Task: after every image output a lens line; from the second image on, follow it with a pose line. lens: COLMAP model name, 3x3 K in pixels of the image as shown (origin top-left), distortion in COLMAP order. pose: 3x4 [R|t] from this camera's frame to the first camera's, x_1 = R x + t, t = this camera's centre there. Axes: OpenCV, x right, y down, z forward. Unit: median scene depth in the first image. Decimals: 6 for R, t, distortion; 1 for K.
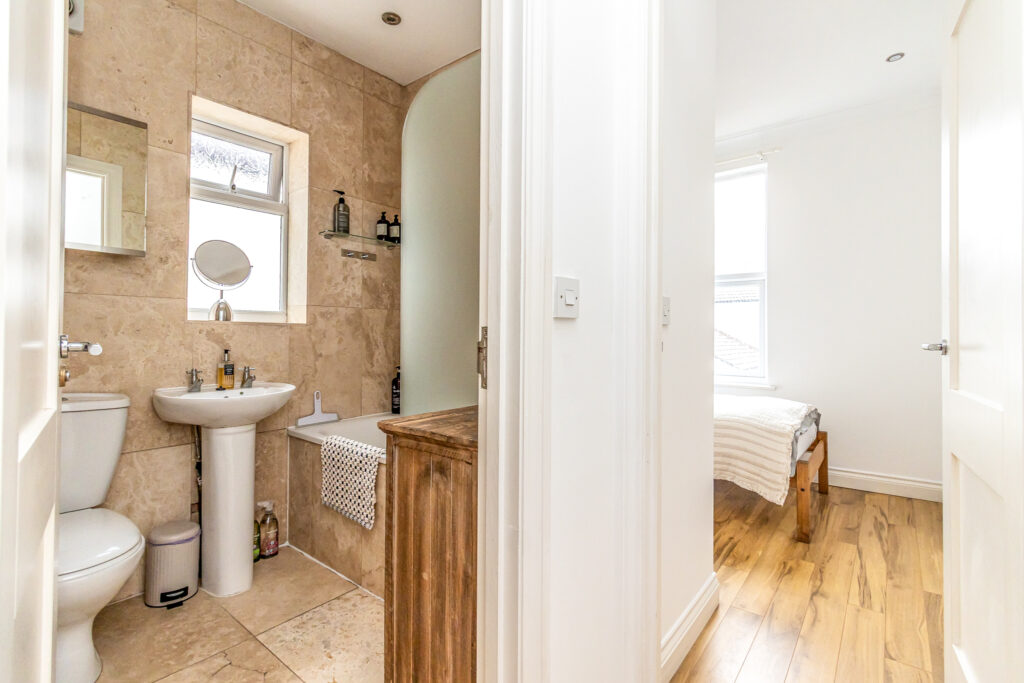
lens RADIAL K [[467.4, 0, 511.3], [0, 467.4, 335.1], [0, 0, 1]] dist [-0.000210, 0.000651]
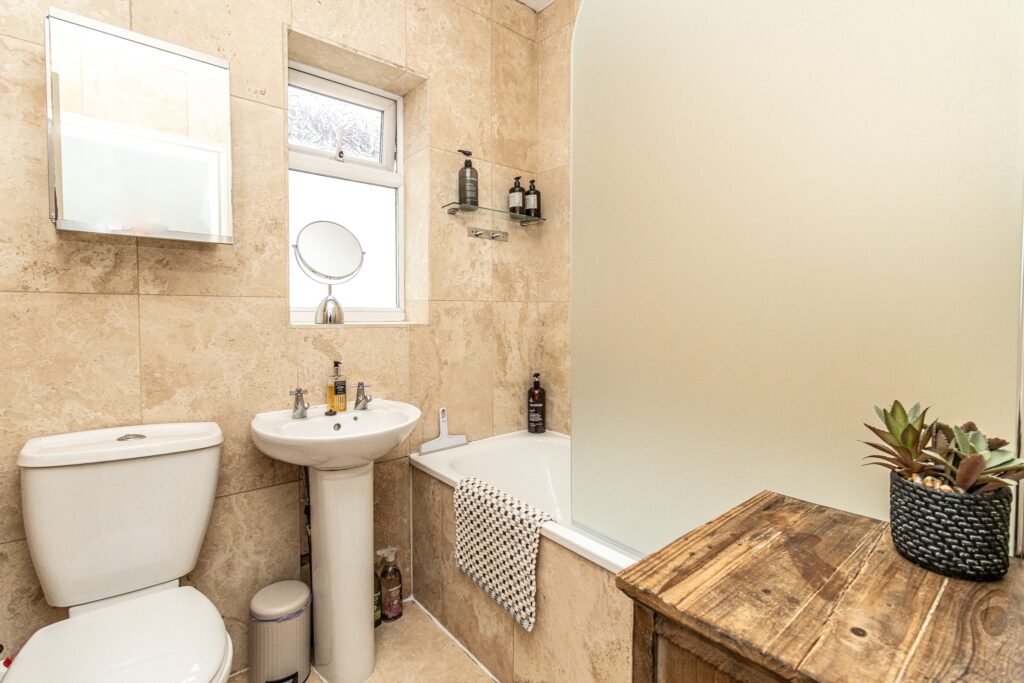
lens RADIAL K [[467.4, 0, 514.4], [0, 467.4, 339.3], [0, 0, 1]] dist [-0.000210, 0.000651]
pose [[0.980380, 0.003474, -0.197086, -0.159071], [0.006501, 0.998731, 0.049942, -0.041295], [0.197009, -0.050243, 0.979113, 0.286431]]
